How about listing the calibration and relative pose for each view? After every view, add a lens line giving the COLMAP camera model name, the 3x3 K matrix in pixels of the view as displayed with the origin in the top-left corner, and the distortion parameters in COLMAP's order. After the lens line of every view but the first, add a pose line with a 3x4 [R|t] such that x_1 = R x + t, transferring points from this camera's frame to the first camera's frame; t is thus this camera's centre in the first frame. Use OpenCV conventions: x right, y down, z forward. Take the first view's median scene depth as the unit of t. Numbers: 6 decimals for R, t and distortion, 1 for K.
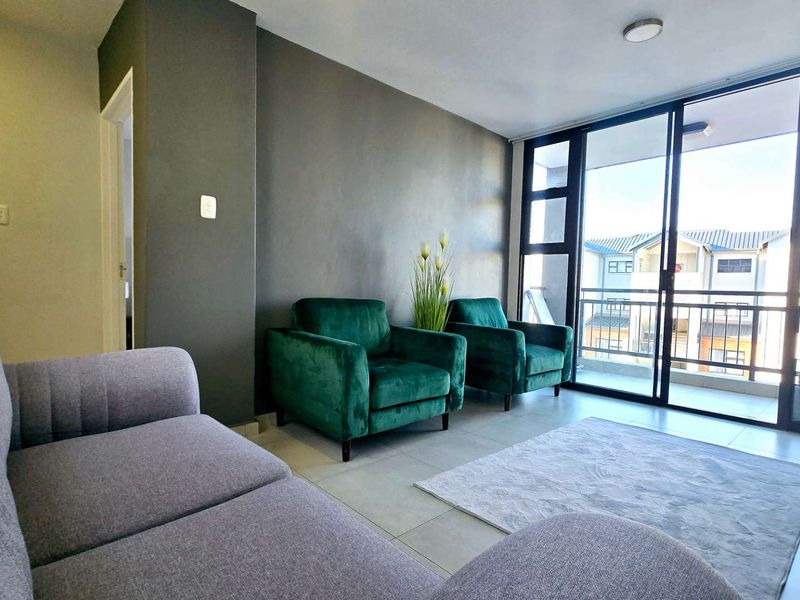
lens RADIAL K [[431.2, 0, 400.9], [0, 431.2, 300.6], [0, 0, 1]] dist [-0.001897, -0.000224]
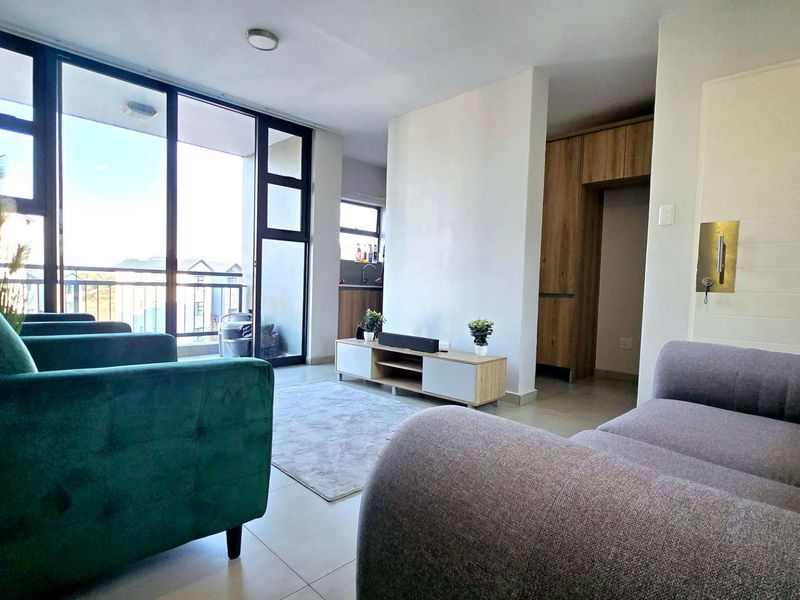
lens RADIAL K [[431.2, 0, 399.4], [0, 431.2, 304.8], [0, 0, 1]] dist [-0.001897, -0.000224]
pose [[-0.060942, -0.079996, 0.994930, -0.447042], [-0.003098, 0.996794, 0.079956, -0.025899], [-0.998136, 0.001791, -0.060995, 0.506581]]
